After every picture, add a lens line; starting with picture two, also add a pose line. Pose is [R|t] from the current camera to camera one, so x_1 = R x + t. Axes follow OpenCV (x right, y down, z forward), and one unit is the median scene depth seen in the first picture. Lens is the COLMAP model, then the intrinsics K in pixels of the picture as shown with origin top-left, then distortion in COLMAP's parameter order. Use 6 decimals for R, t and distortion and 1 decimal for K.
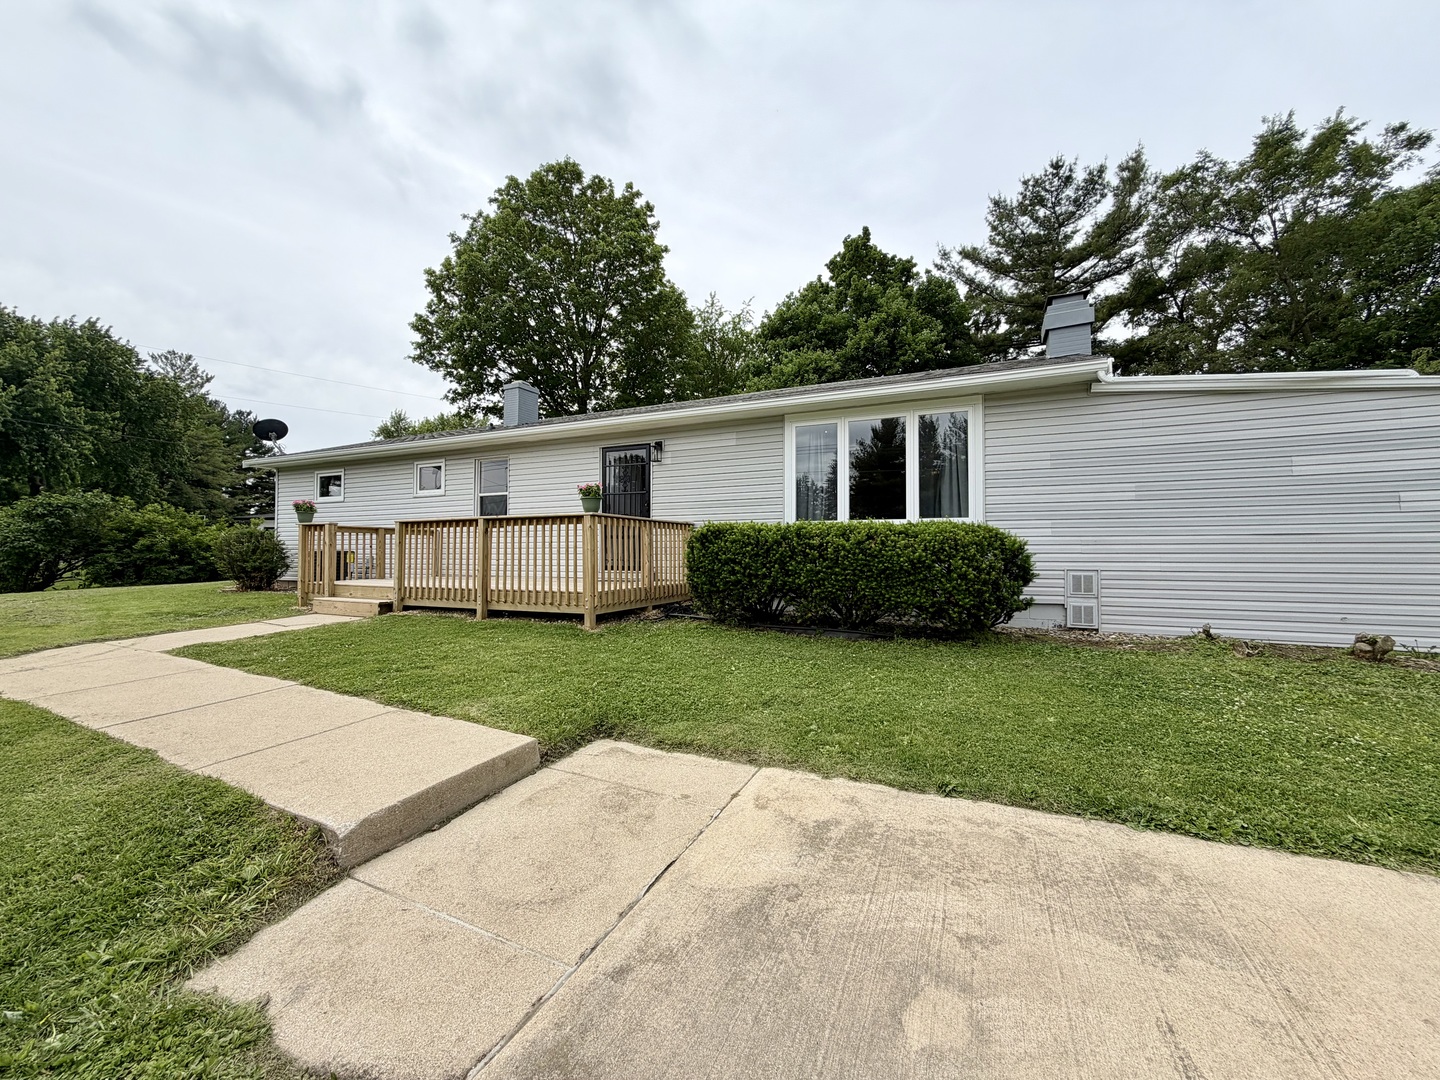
lens RADIAL K [[583.6, 0, 720.0], [0, 583.6, 540.0], [0, 0, 1]] dist [0.001040, 0.000056]
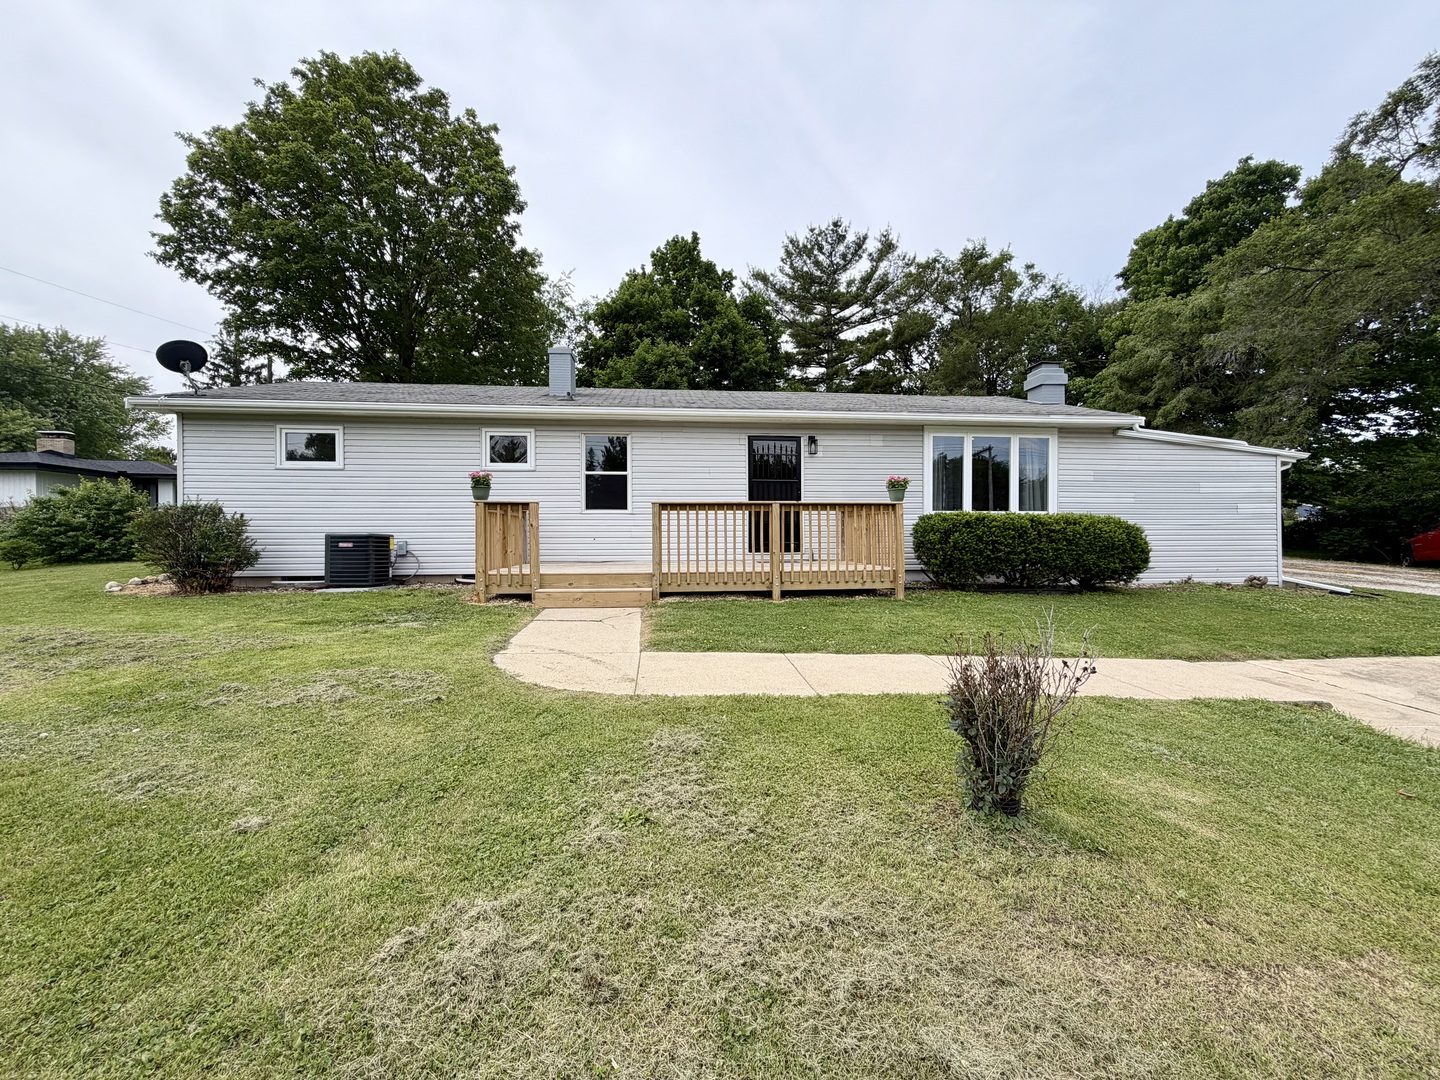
lens RADIAL K [[577.1, 0, 720.0], [0, 577.1, 540.0], [0, 0, 1]] dist [0.002396, 0.000204]
pose [[0.859767, -0.006519, 0.510645, -0.298315], [-0.010072, 0.999508, 0.029719, -0.000407], [-0.510588, -0.030694, 0.859278, 0.049463]]
